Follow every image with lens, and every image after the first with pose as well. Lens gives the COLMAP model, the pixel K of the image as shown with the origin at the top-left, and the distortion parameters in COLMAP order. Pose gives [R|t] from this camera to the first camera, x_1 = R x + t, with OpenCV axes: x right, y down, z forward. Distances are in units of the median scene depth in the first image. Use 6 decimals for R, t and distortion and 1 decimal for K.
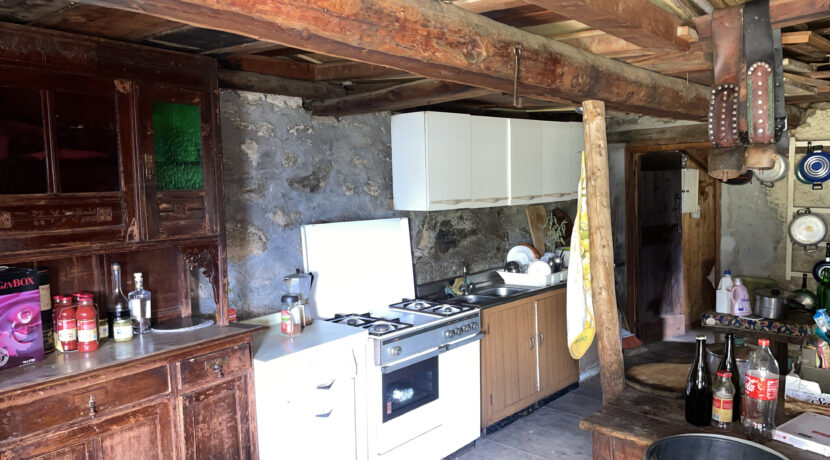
lens RADIAL K [[618.3, 0, 414.5], [0, 618.3, 235.5], [0, 0, 1]] dist [0.089543, -0.140739]
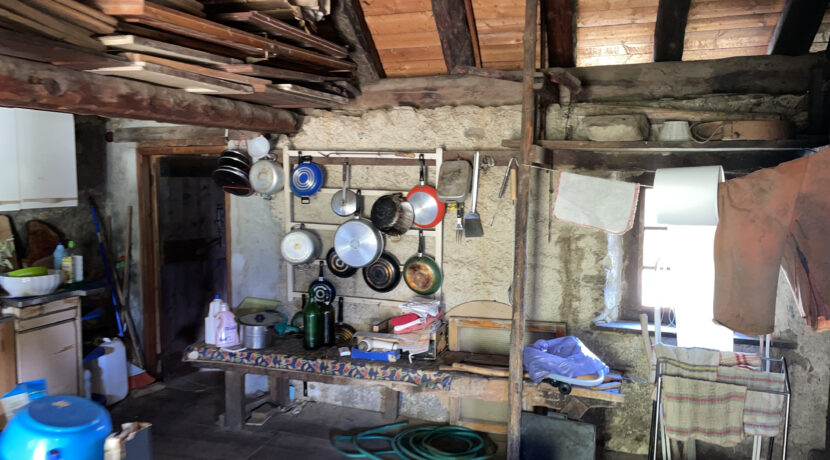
lens RADIAL K [[618.3, 0, 414.5], [0, 618.3, 235.5], [0, 0, 1]] dist [0.089543, -0.140739]
pose [[0.911208, -0.002929, 0.411936, 0.401190], [0.004993, 0.999980, -0.003933, -0.021557], [-0.411916, 0.005640, 0.911204, 0.100498]]
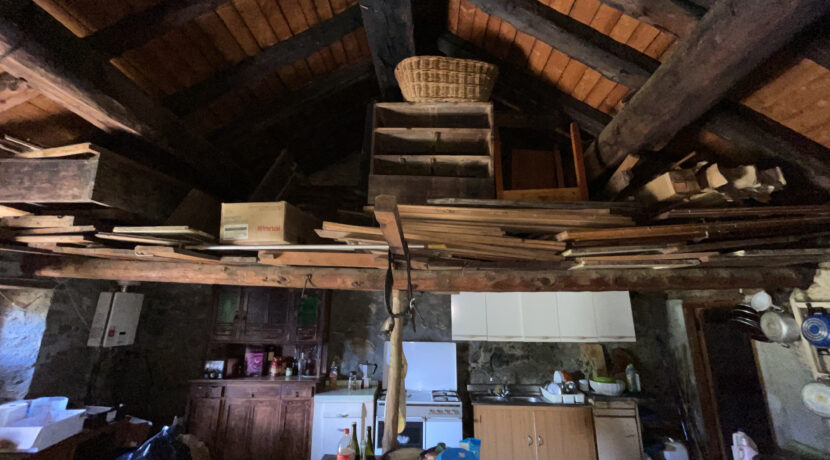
lens RADIAL K [[336.9, 0, 416.5], [0, 336.9, 228.8], [0, 0, 1]] dist [-0.000509, -0.000772]
pose [[0.645035, -0.155835, -0.748095, 0.635463], [-0.091141, 0.956308, -0.277792, -0.056951], [0.758698, 0.247368, 0.602649, 0.175845]]
